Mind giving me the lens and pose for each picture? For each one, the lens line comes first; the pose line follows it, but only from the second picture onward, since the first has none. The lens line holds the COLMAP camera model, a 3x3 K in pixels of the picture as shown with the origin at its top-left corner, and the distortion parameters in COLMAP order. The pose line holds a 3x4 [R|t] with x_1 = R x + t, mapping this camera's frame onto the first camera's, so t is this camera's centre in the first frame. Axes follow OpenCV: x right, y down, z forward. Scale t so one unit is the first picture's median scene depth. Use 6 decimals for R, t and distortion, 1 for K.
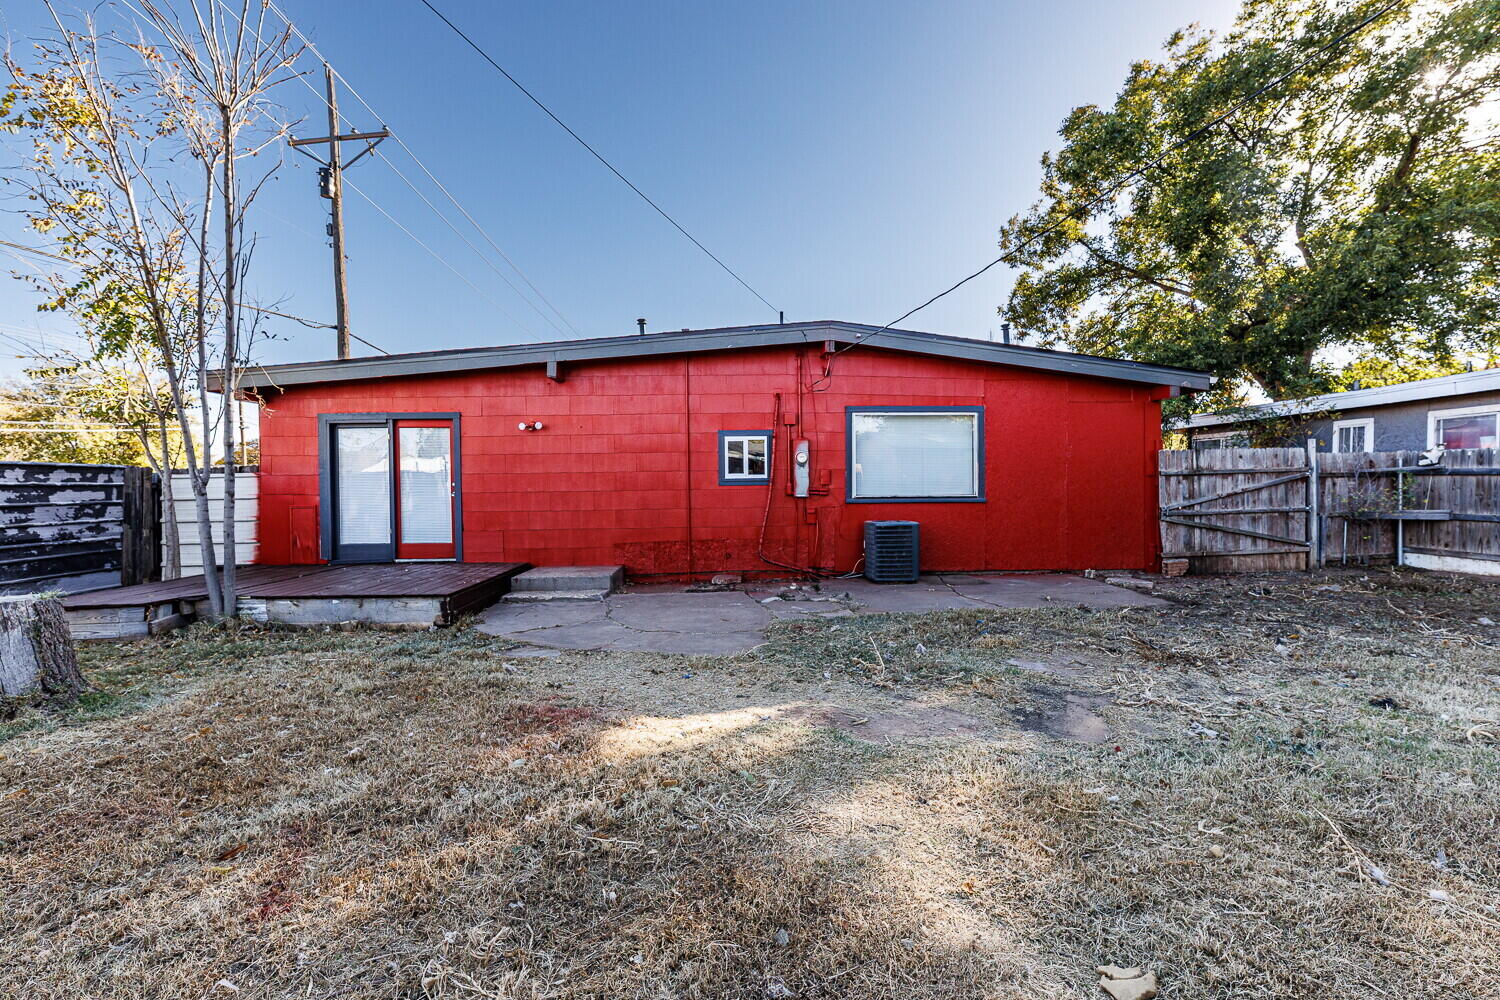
lens RADIAL K [[661.0, 0, 761.7], [0, 661.0, 491.6], [0, 0, 1]] dist [-0.002155, -0.001004]
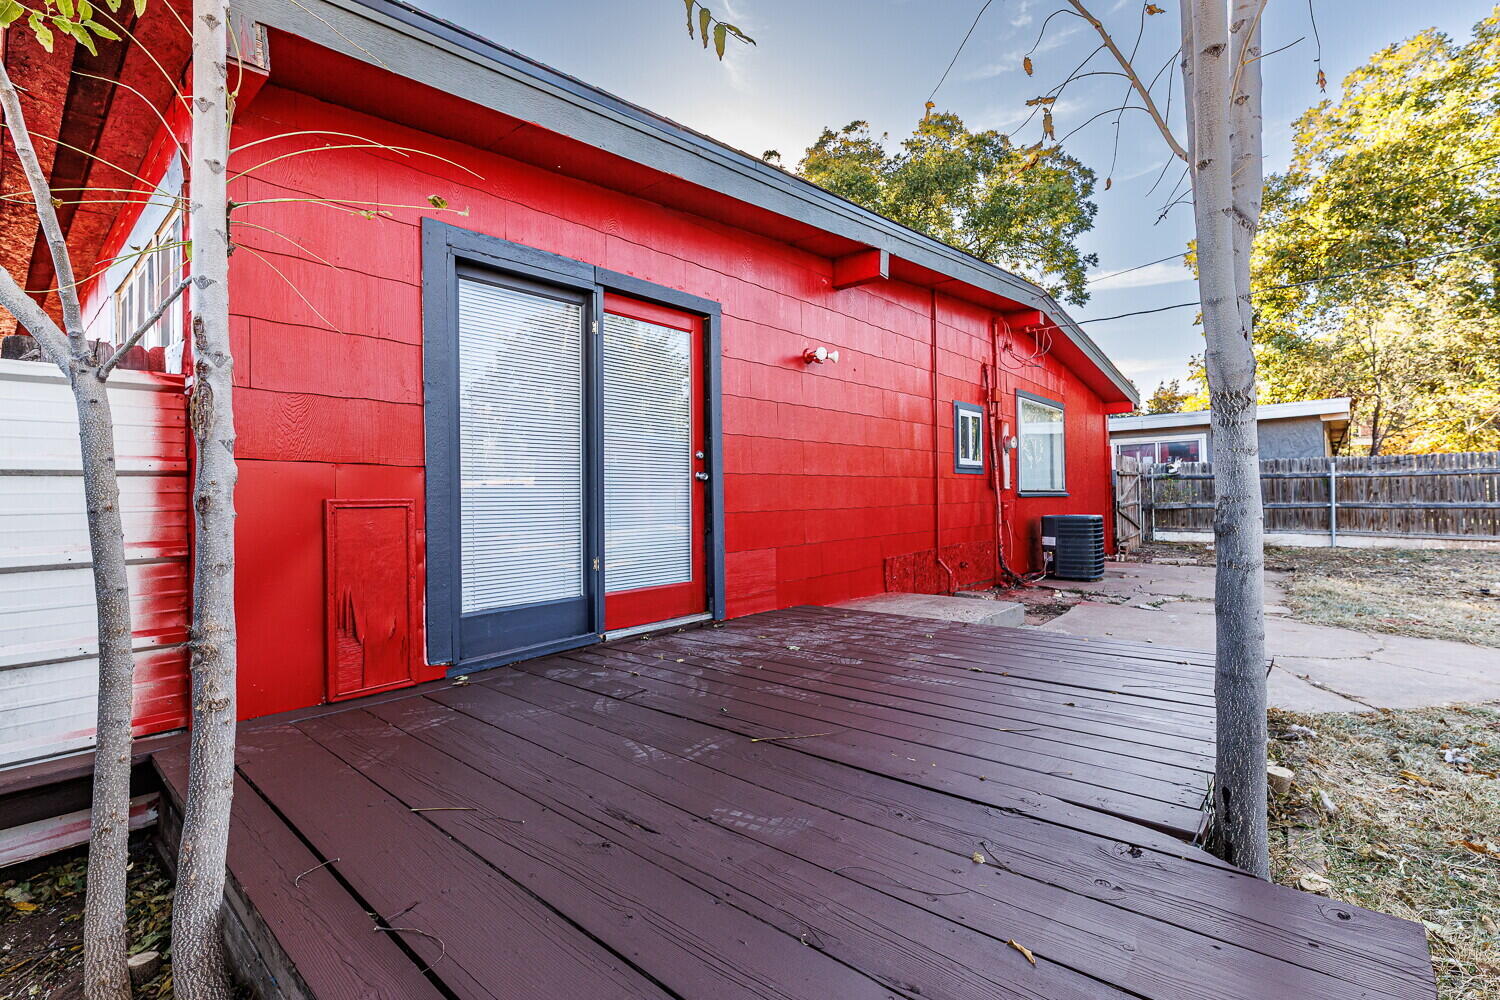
lens RADIAL K [[661.0, 0, 761.7], [0, 661.0, 491.6], [0, 0, 1]] dist [-0.002155, -0.001004]
pose [[0.703534, 0.006516, 0.710632, -0.851418], [-0.003030, 0.999976, -0.006169, 0.019137], [-0.710655, 0.002187, 0.703537, 0.712440]]
